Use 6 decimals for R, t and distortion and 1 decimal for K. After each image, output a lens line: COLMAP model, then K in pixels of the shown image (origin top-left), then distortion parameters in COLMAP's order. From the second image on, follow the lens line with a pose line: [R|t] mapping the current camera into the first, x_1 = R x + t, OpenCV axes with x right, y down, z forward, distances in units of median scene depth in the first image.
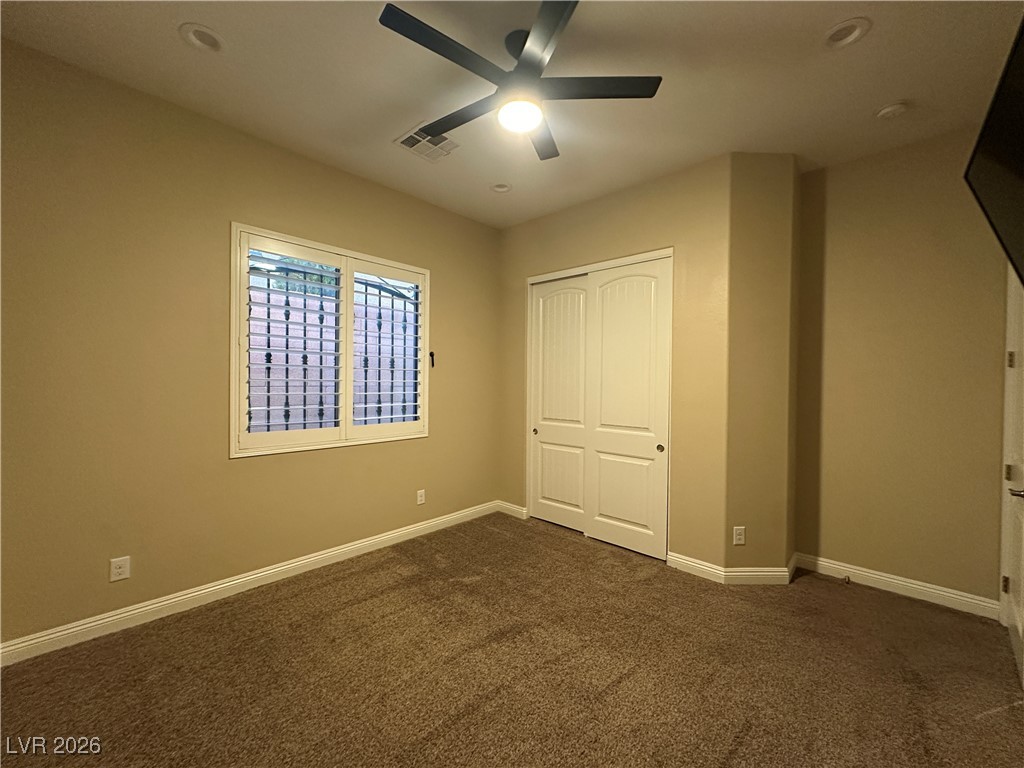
lens RADIAL K [[407.7, 0, 512.0], [0, 407.7, 384.0], [0, 0, 1]] dist [-0.002358, 0.000863]
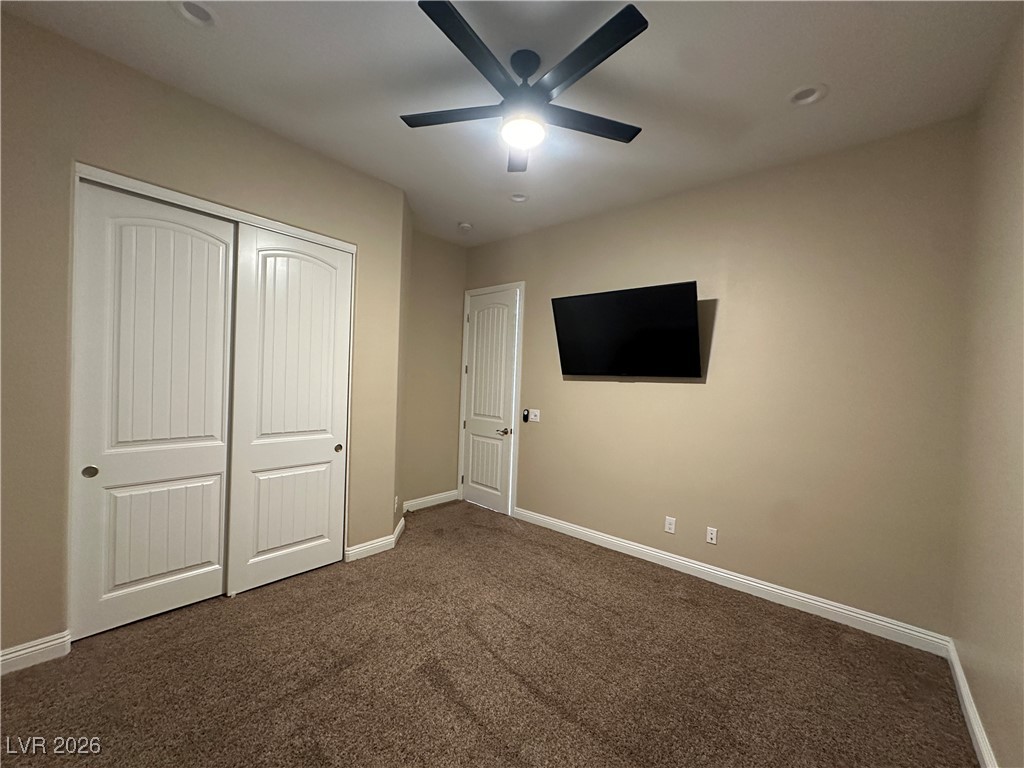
lens RADIAL K [[405.7, 0, 512.0], [0, 405.7, 384.0], [0, 0, 1]] dist [-0.020602, 0.000269]
pose [[-0.061632, -0.011461, 0.998033, -0.604345], [-0.018114, 0.999782, 0.010362, -0.010541], [-0.997935, -0.017439, -0.061826, 0.640773]]
